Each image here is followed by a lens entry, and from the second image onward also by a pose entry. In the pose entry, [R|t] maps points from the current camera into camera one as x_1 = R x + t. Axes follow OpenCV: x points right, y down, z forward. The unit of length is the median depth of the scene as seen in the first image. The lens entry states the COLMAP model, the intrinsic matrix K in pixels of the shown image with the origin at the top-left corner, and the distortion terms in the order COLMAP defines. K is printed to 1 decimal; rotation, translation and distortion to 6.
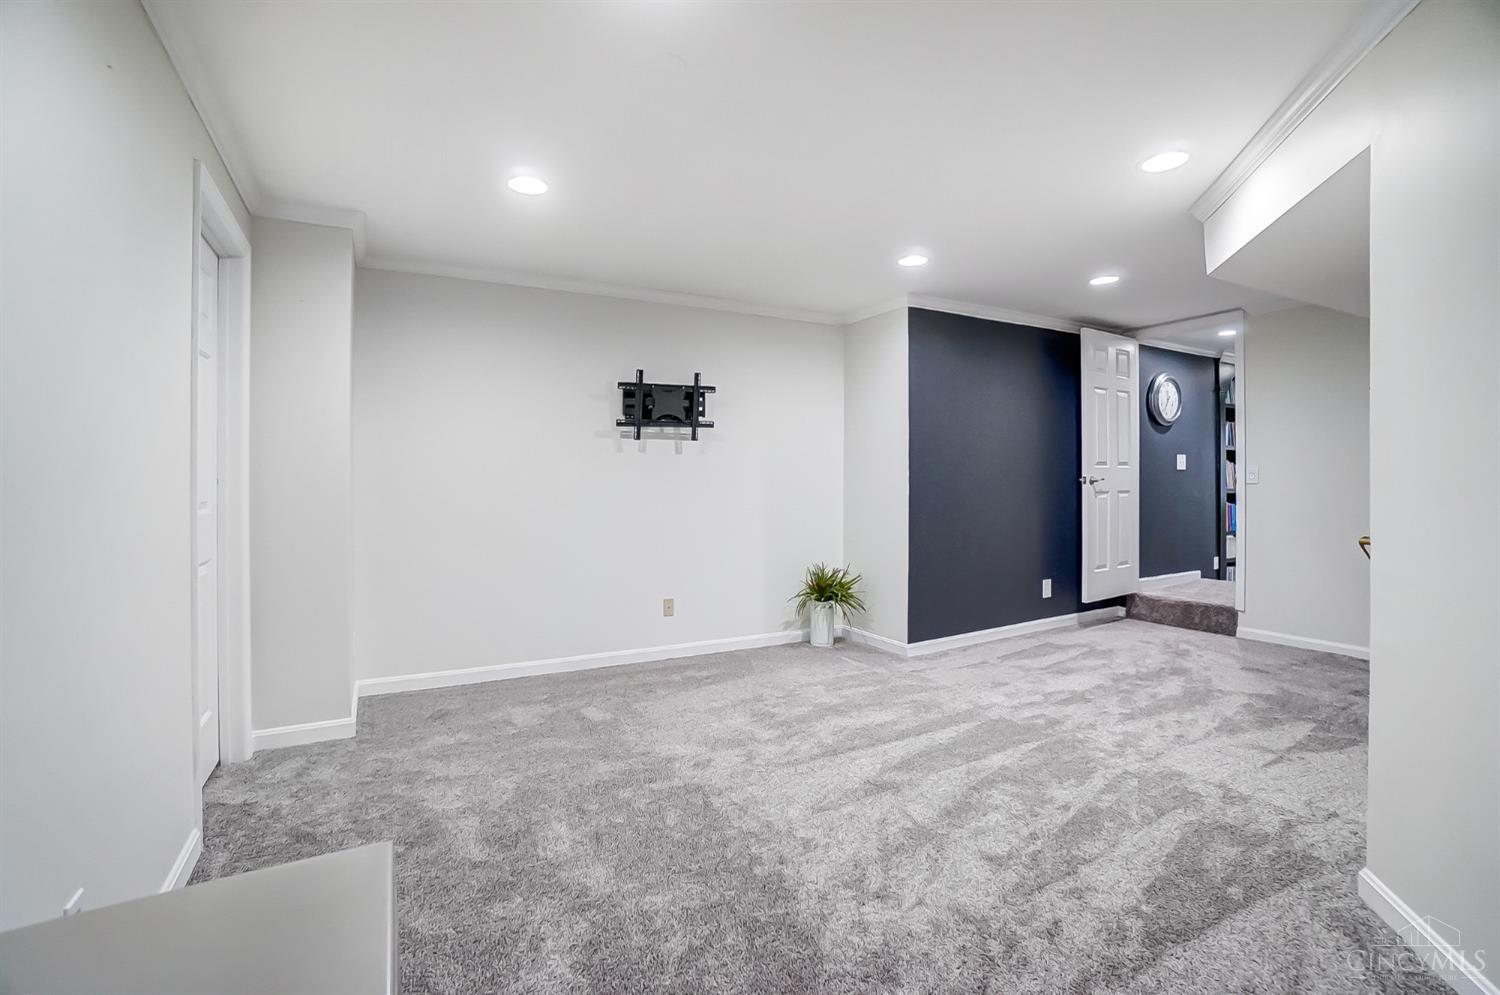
lens RADIAL K [[668.7, 0, 743.9], [0, 668.7, 481.9], [0, 0, 1]] dist [-0.055336, 0.015411]
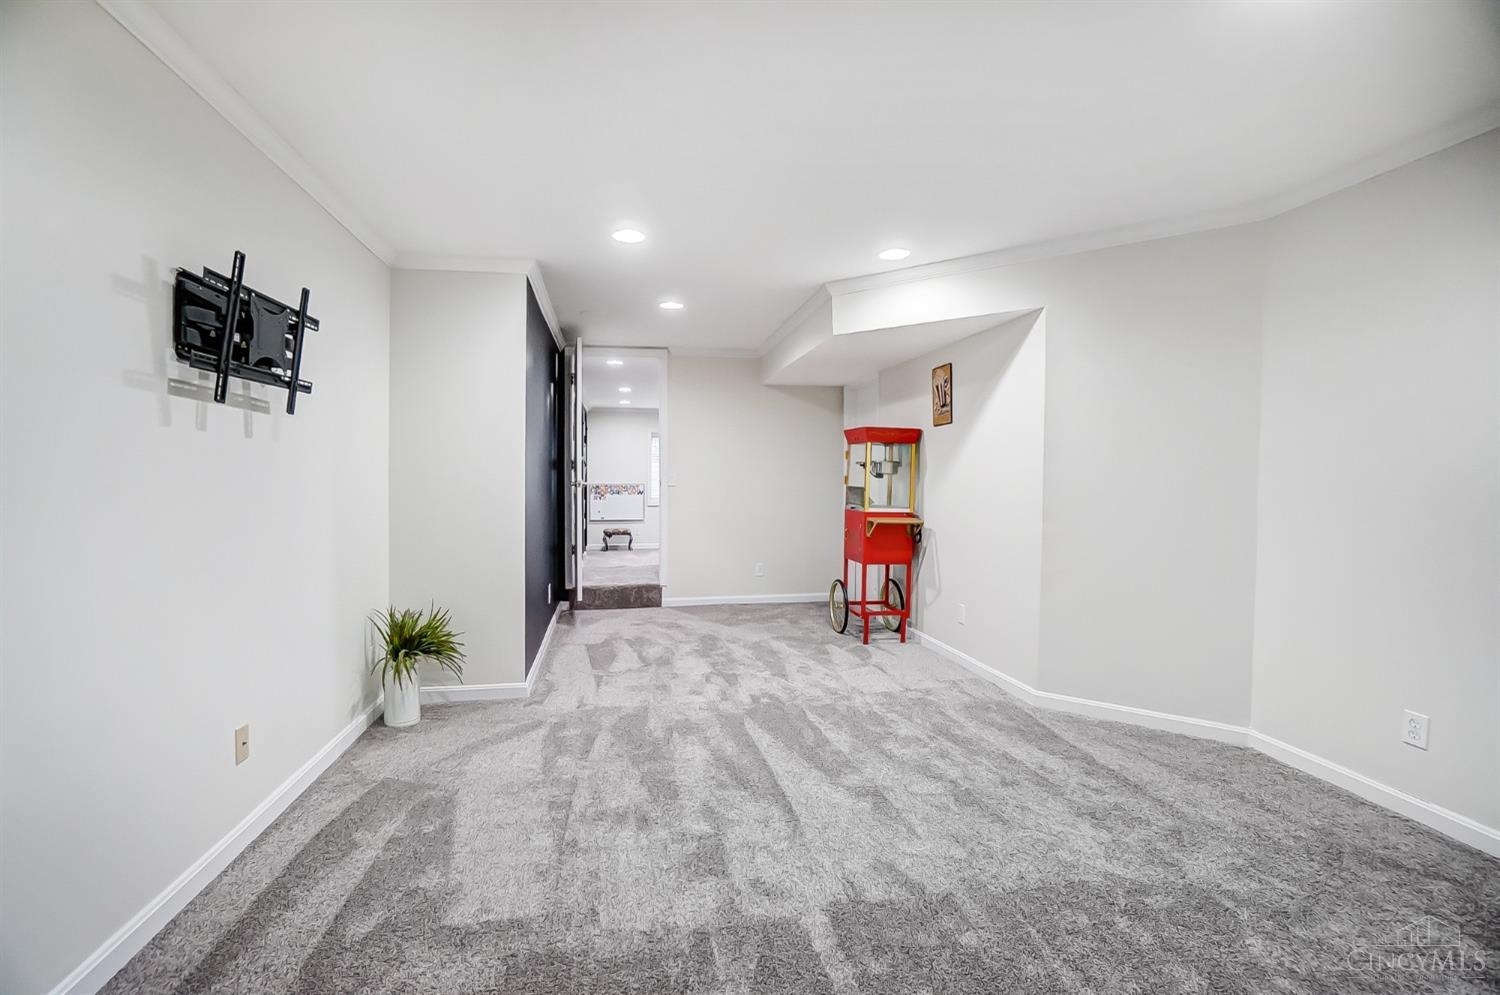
lens RADIAL K [[668.7, 0, 716.6], [0, 668.7, 495.4], [0, 0, 1]] dist [-0.055336, 0.015411]
pose [[0.319064, -0.023118, 0.947451, -0.528300], [0.004873, 0.999729, 0.022752, -0.008684], [-0.947721, -0.002643, 0.319090, 0.590976]]
